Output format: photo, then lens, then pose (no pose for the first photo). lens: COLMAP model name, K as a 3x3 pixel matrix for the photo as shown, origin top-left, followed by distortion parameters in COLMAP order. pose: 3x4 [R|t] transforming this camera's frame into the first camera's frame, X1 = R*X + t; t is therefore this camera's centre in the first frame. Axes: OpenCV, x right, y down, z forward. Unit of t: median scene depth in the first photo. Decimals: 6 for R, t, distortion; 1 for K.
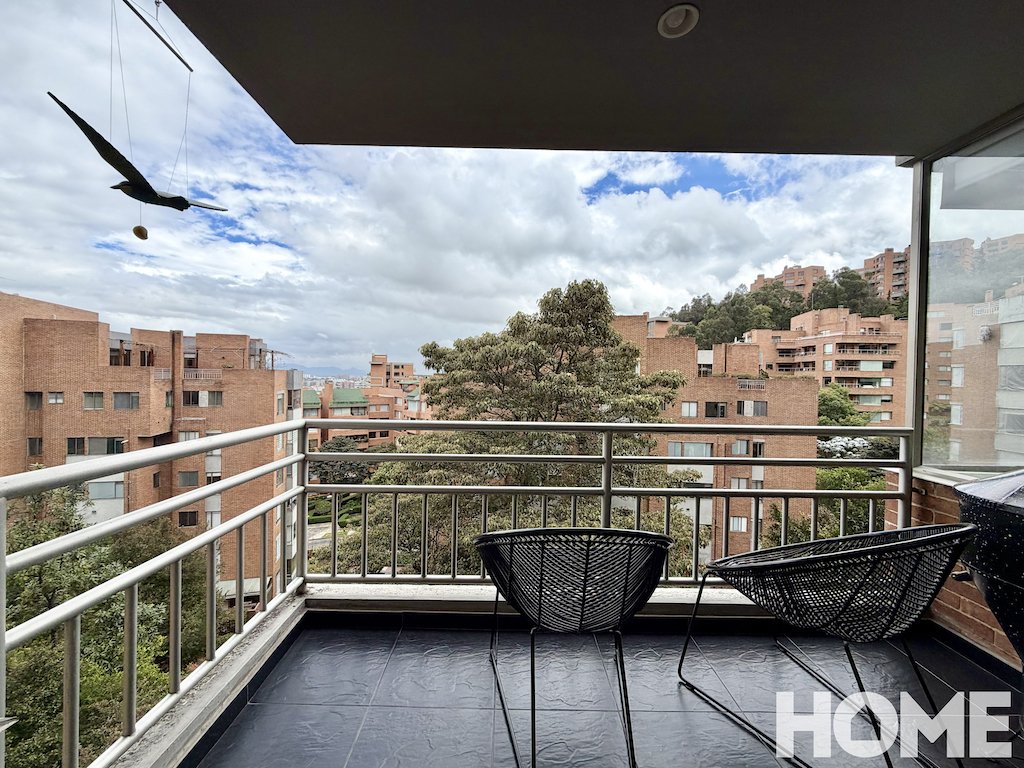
lens RADIAL K [[406.3, 0, 509.8], [0, 406.3, 383.2], [0, 0, 1]] dist [-0.000554, 0.000494]
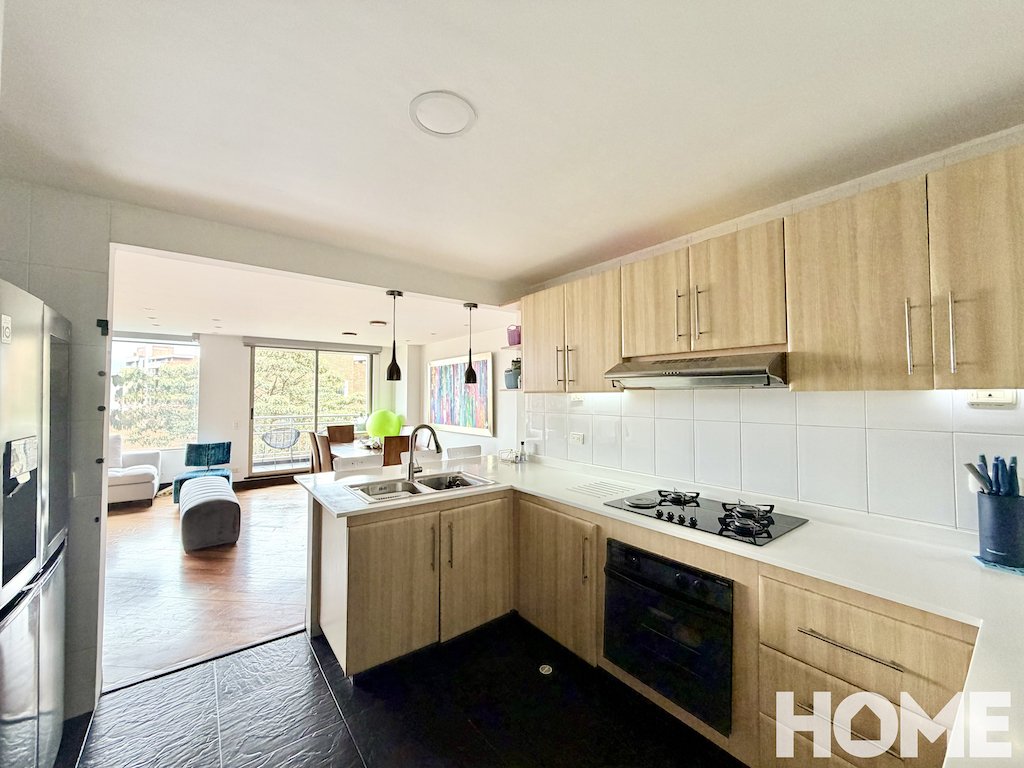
lens RADIAL K [[406.3, 0, 509.8], [0, 406.3, 383.2], [0, 0, 1]] dist [-0.000554, 0.000494]
pose [[0.794274, 0.002347, 0.607556, -0.029972], [0.021109, 0.999282, -0.031457, -0.003491], [-0.607194, 0.037810, 0.793654, -0.213112]]
